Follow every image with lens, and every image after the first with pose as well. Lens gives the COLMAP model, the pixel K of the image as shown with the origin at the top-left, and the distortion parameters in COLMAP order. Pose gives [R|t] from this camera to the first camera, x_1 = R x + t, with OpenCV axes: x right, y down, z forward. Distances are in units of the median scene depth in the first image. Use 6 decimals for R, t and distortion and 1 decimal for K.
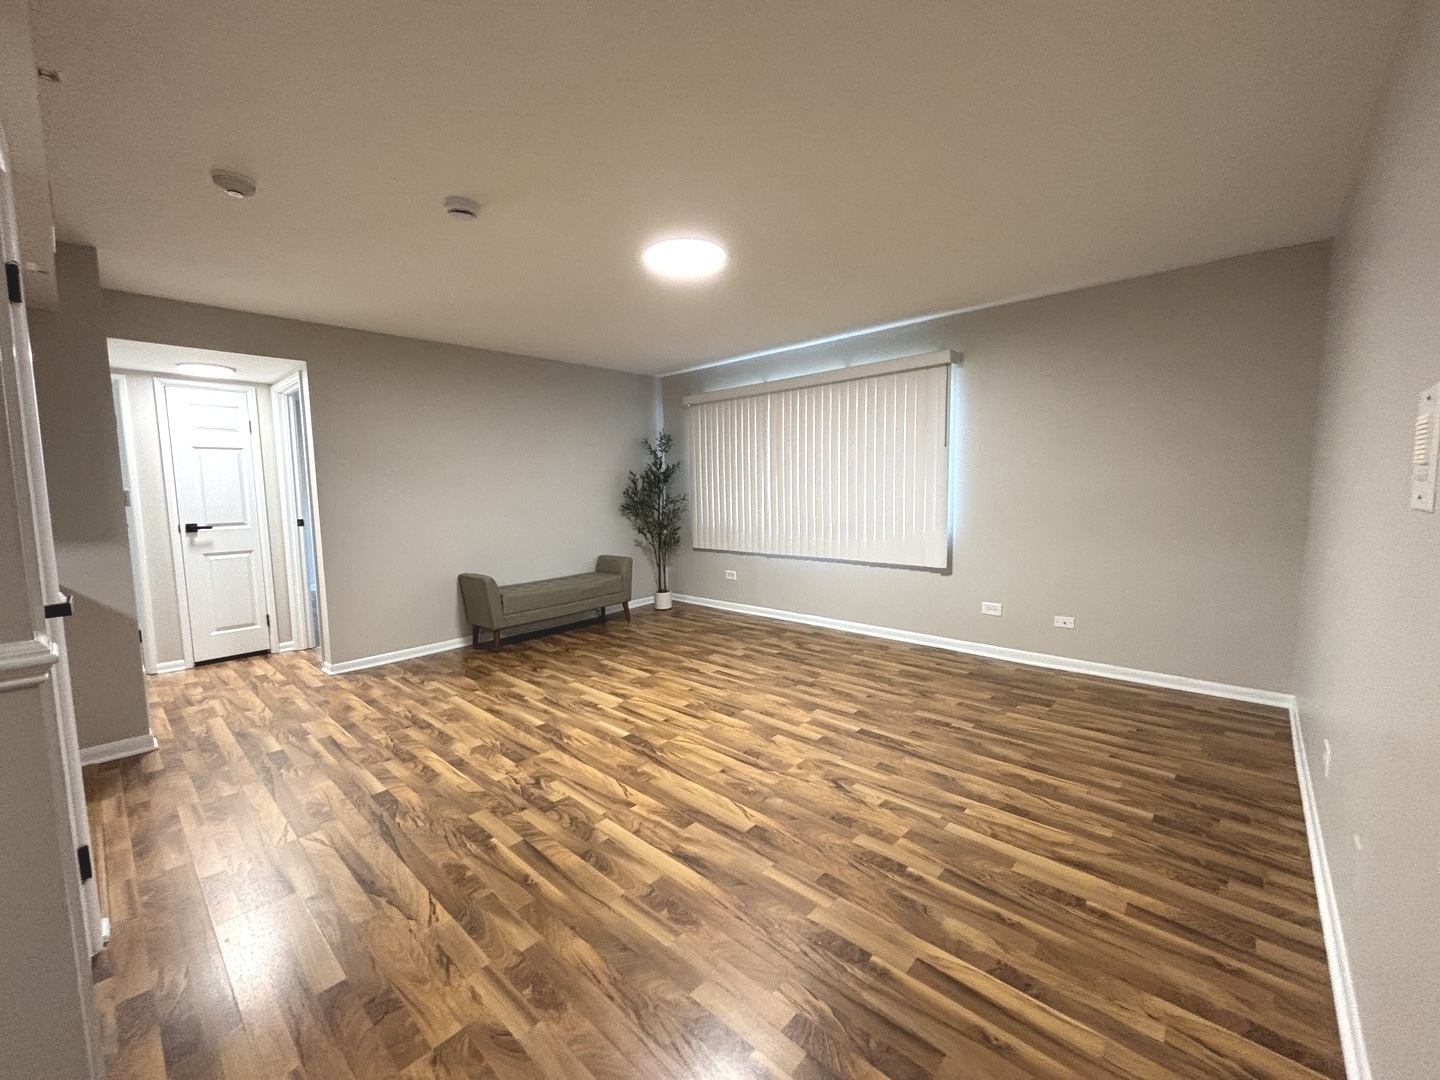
lens RADIAL K [[584.0, 0, 715.7], [0, 584.0, 538.3], [0, 0, 1]] dist [0.007105, -0.000668]
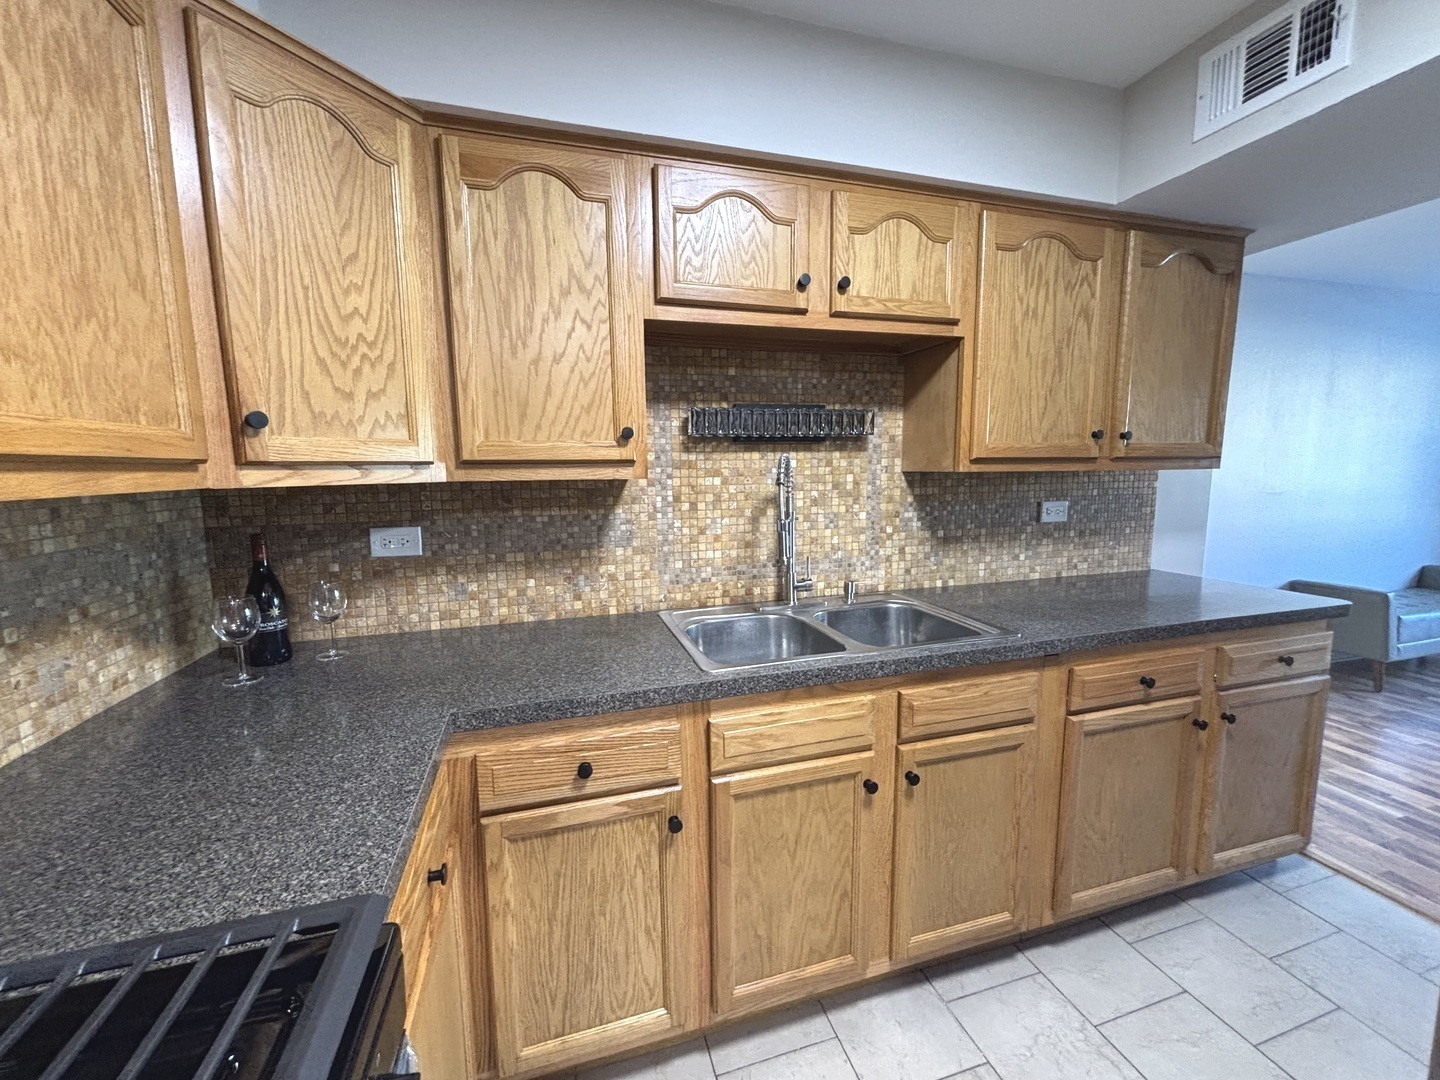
lens RADIAL K [[584.0, 0, 716.6], [0, 584.0, 538.9], [0, 0, 1]] dist [0.007105, -0.000668]
pose [[0.855947, 0.075962, -0.511454, -0.969775], [-0.054097, 0.996877, 0.057524, 0.004939], [0.514226, -0.021570, 0.857383, -0.091686]]
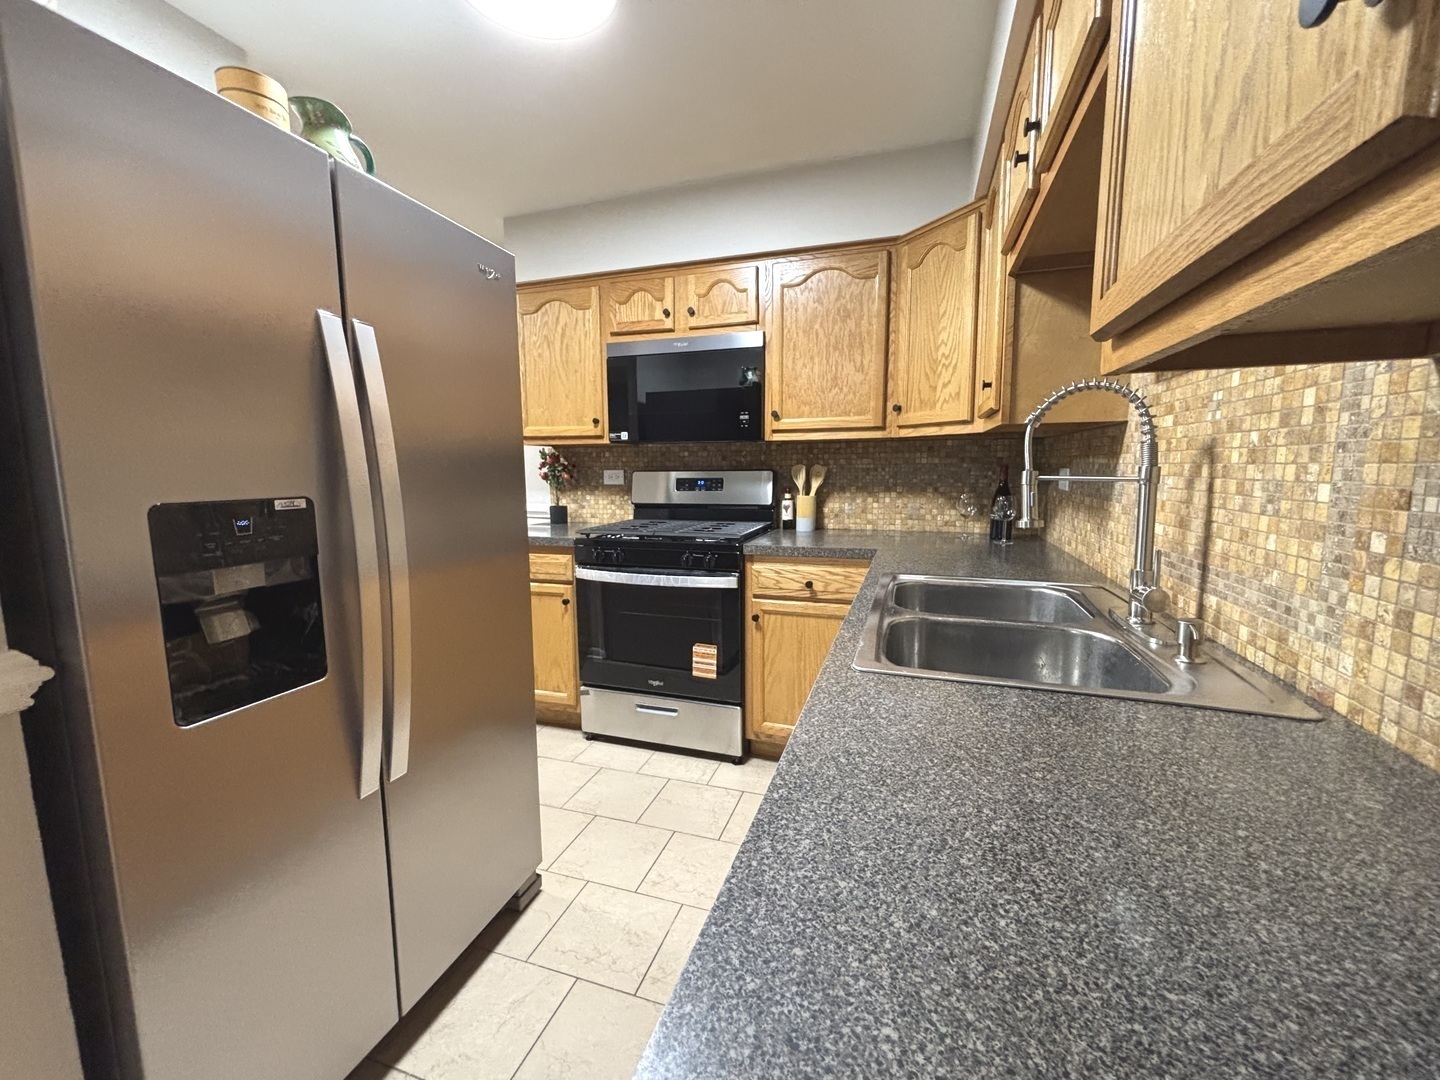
lens RADIAL K [[584.0, 0, 715.5], [0, 584.0, 540.8], [0, 0, 1]] dist [0.007105, -0.000668]
pose [[-0.917556, 0.084623, -0.388497, -0.843833], [-0.003898, 0.975128, 0.221609, -0.023436], [0.397587, 0.204853, -0.894405, 0.585607]]
